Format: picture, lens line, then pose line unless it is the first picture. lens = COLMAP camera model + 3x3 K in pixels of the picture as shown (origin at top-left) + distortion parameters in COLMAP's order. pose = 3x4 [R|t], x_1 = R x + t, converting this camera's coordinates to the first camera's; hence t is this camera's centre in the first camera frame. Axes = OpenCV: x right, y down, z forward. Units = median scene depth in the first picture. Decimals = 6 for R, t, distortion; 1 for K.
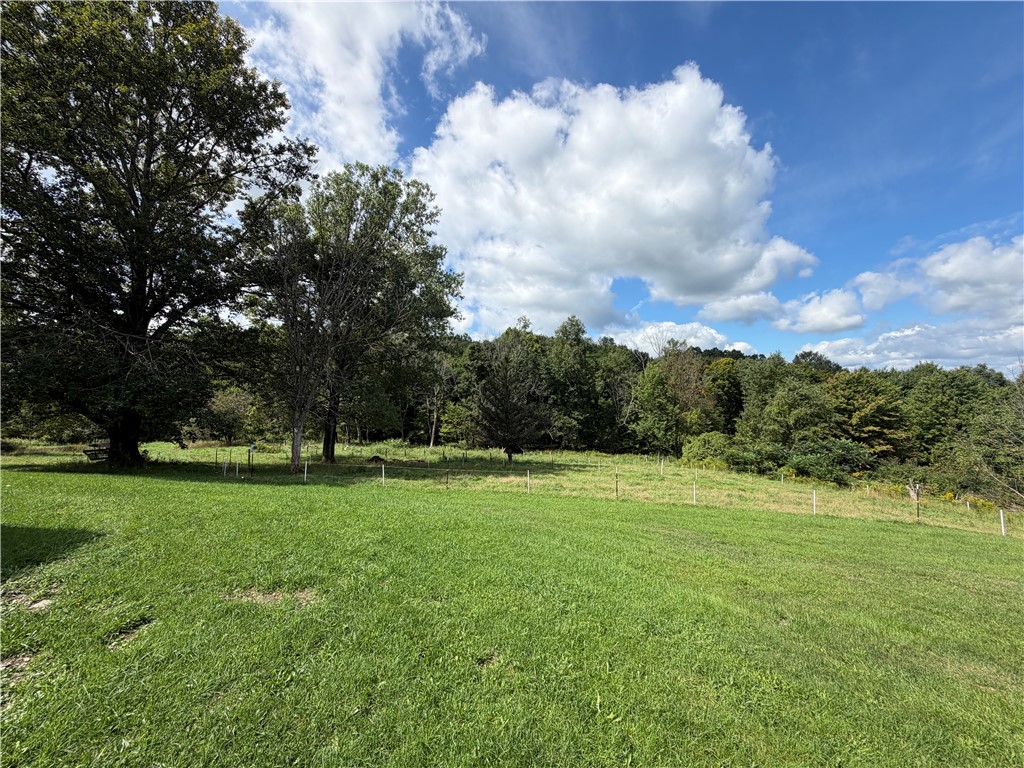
lens RADIAL K [[409.3, 0, 506.4], [0, 409.3, 382.8], [0, 0, 1]] dist [-0.003000, -0.000200]
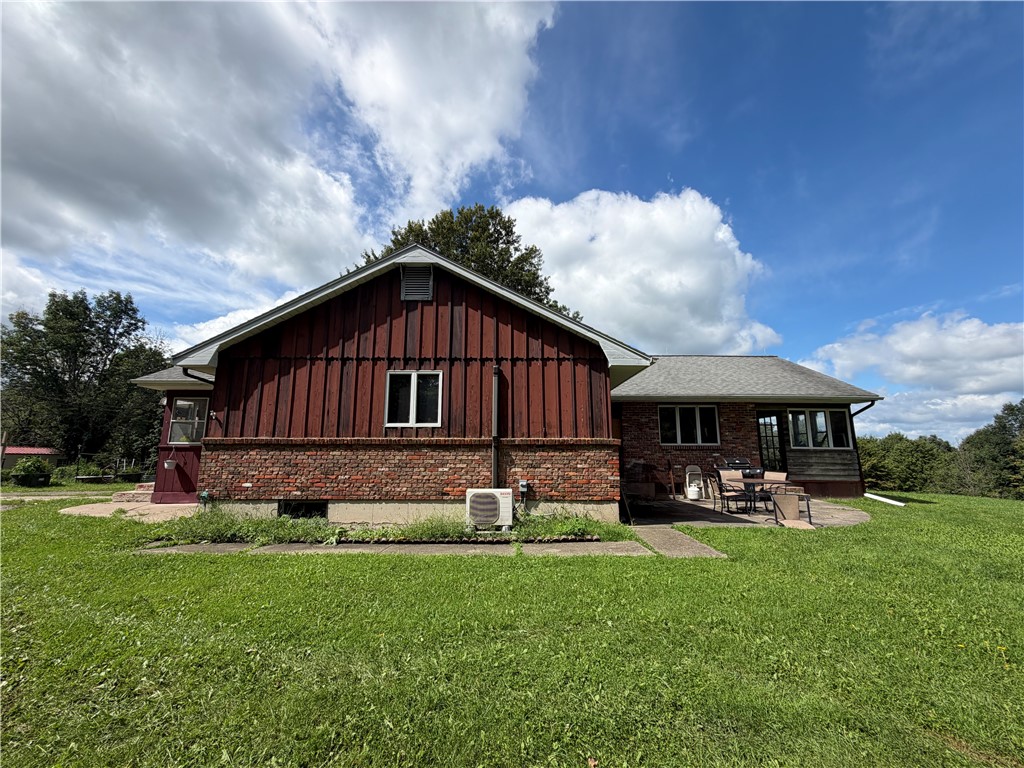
lens RADIAL K [[409.3, 0, 516.9], [0, 409.3, 382.2], [0, 0, 1]] dist [-0.003000, -0.000200]
pose [[0.995389, 0.038323, 0.087937, -0.307322], [-0.027218, 0.991886, -0.124182, -0.010605], [-0.091983, 0.121216, 0.988355, -0.217636]]
